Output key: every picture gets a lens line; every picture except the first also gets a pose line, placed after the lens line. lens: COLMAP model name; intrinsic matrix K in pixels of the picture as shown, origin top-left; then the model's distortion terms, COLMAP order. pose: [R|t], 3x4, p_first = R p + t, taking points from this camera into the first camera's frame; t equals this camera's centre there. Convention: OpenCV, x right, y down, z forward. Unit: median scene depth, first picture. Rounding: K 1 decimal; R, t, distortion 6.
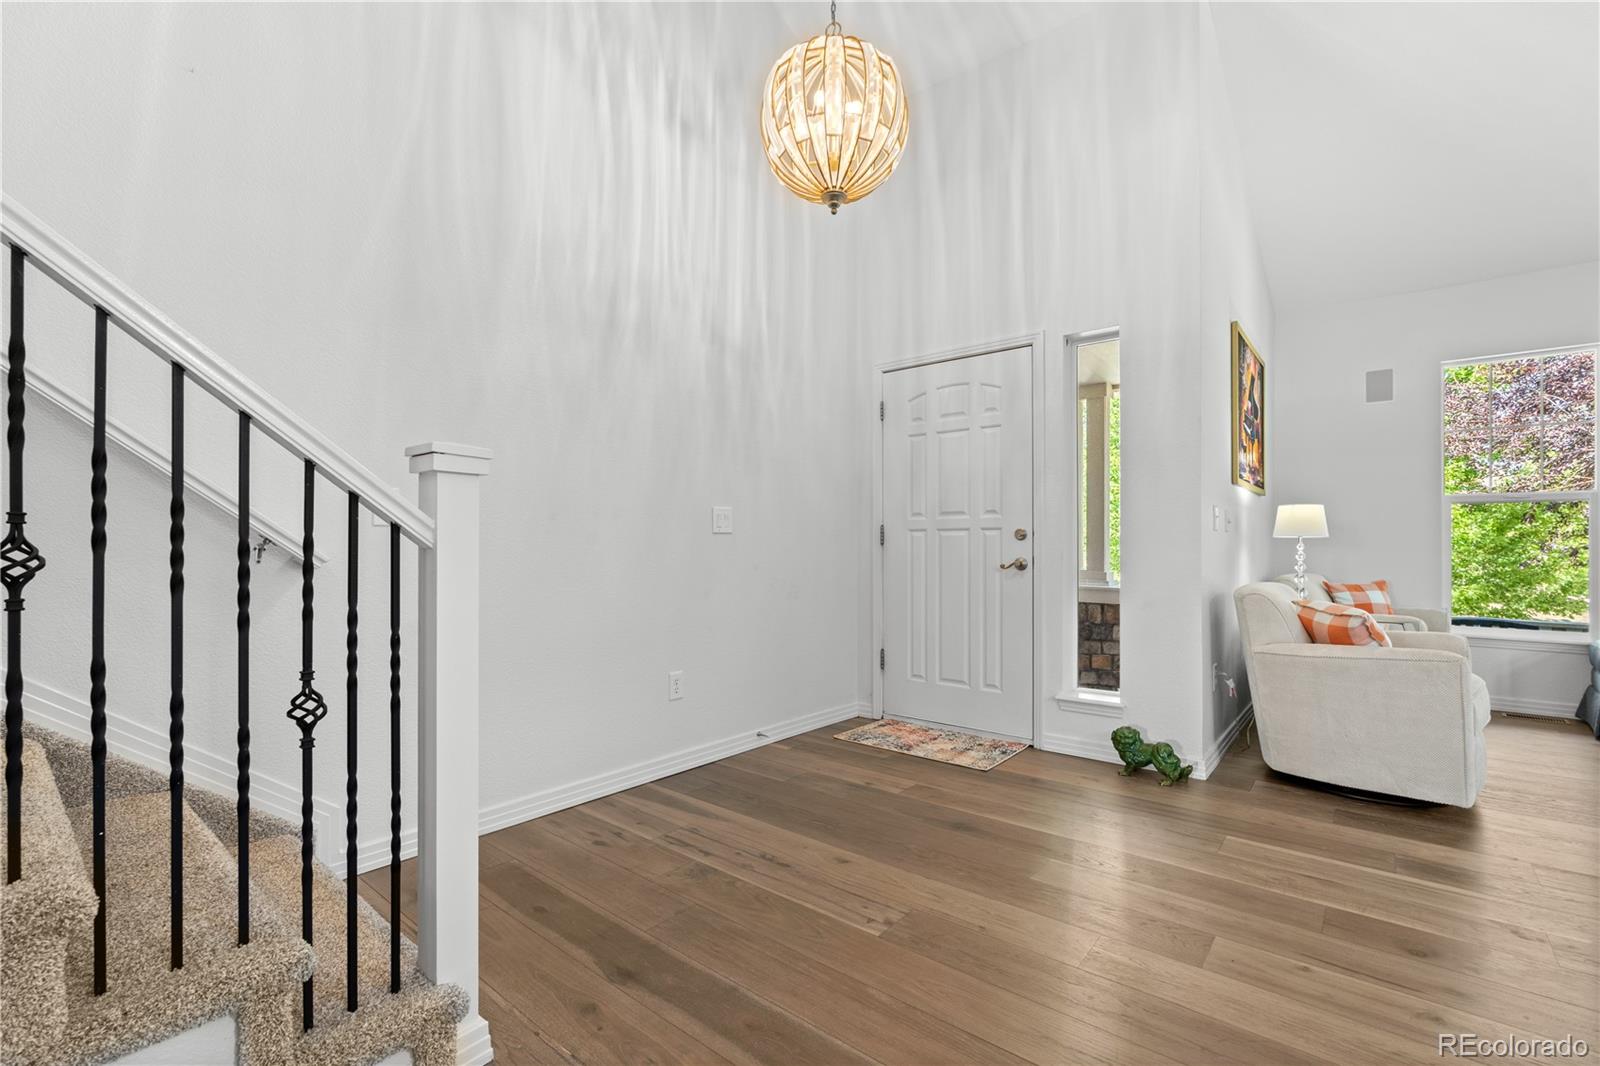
lens RADIAL K [[698.9, 0, 802.7], [0, 698.9, 546.9], [0, 0, 1]] dist [0.000604, 0.000016]
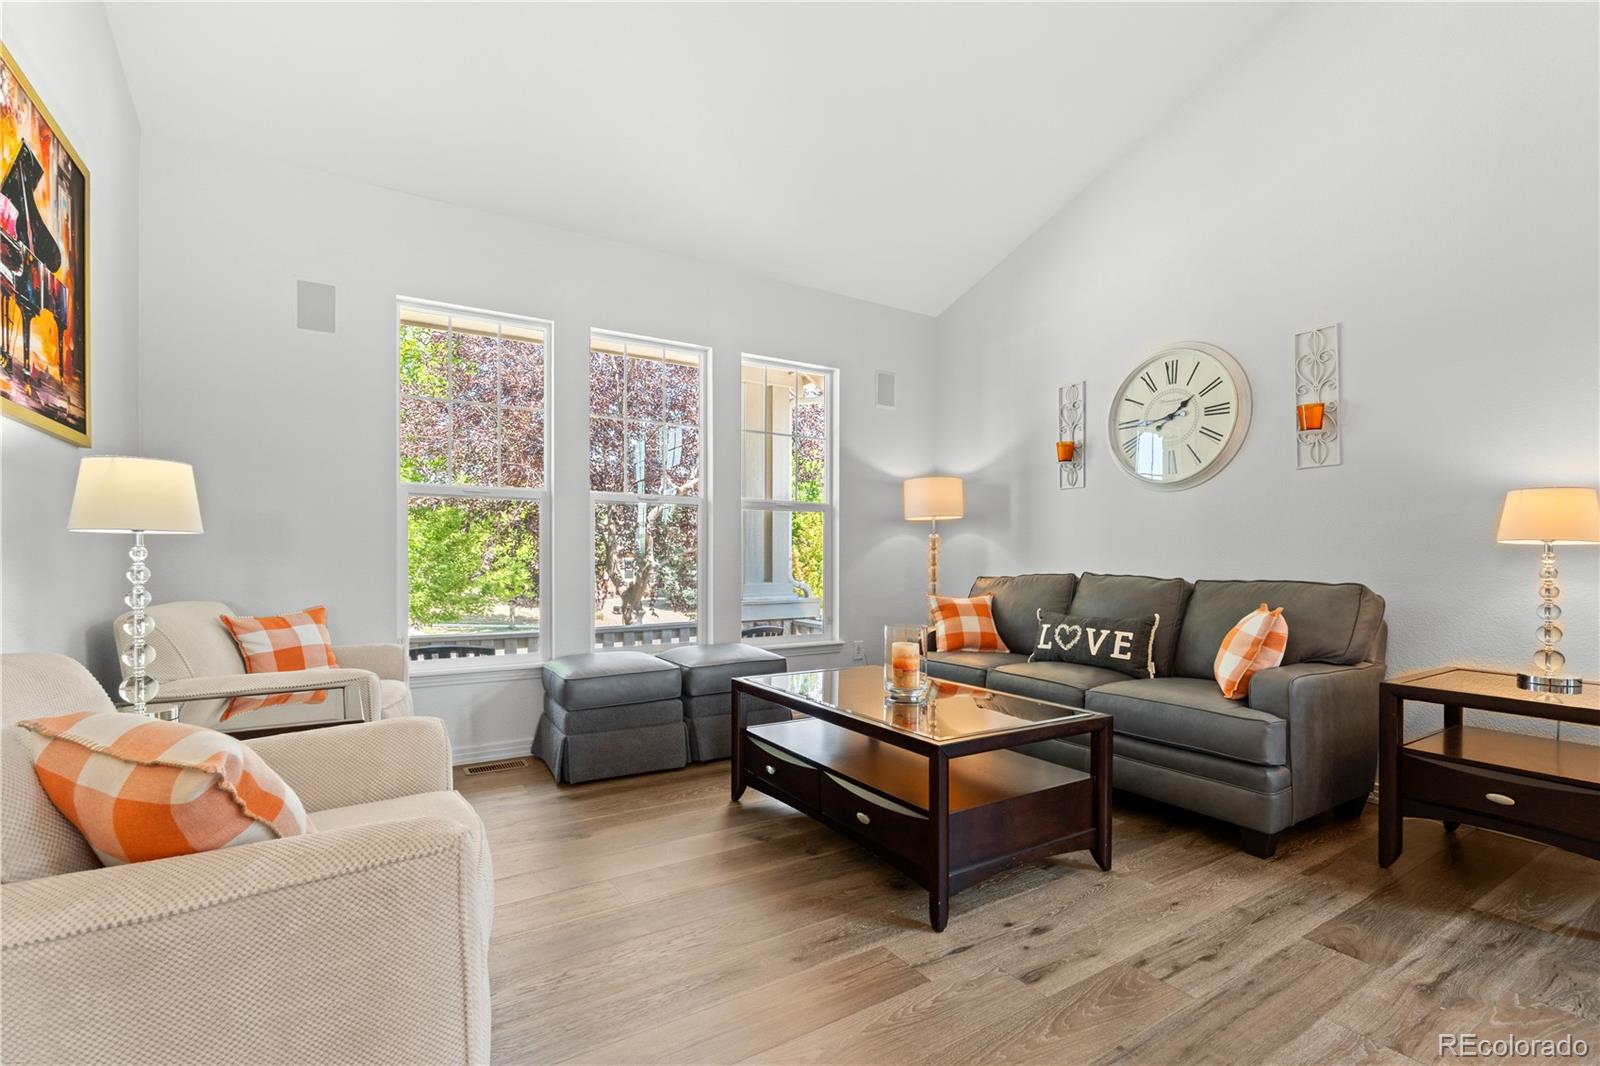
lens RADIAL K [[722.9, 0, 801.2], [0, 722.9, 552.7], [0, 0, 1]] dist [-0.001452, -0.000471]
pose [[0.307100, -0.000468, 0.951677, 0.376296], [0.002888, 0.999996, -0.000440, 0.000671], [-0.951673, 0.002884, 0.307100, 0.423449]]
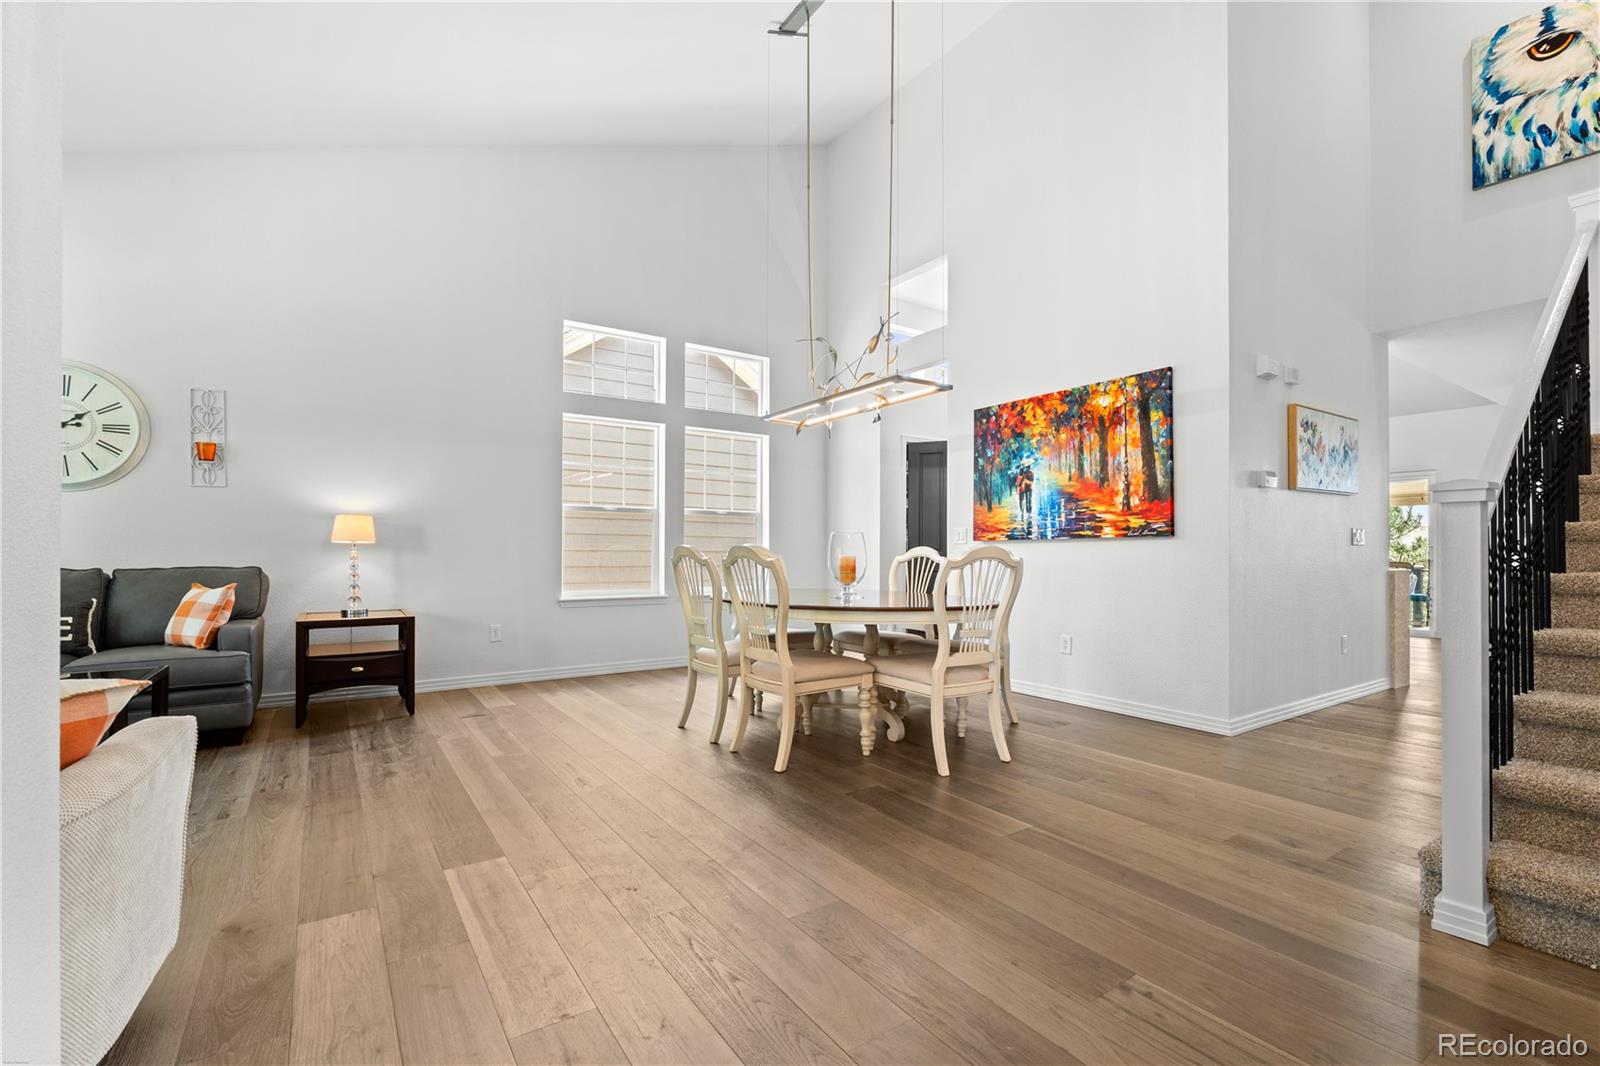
lens RADIAL K [[722.9, 0, 801.2], [0, 722.9, 552.7], [0, 0, 1]] dist [-0.001452, -0.000471]
pose [[-0.961750, -0.005181, 0.273881, 0.124406], [-0.002753, 0.999953, 0.009246, -0.001991], [-0.273916, 0.008138, -0.961719, 0.920403]]
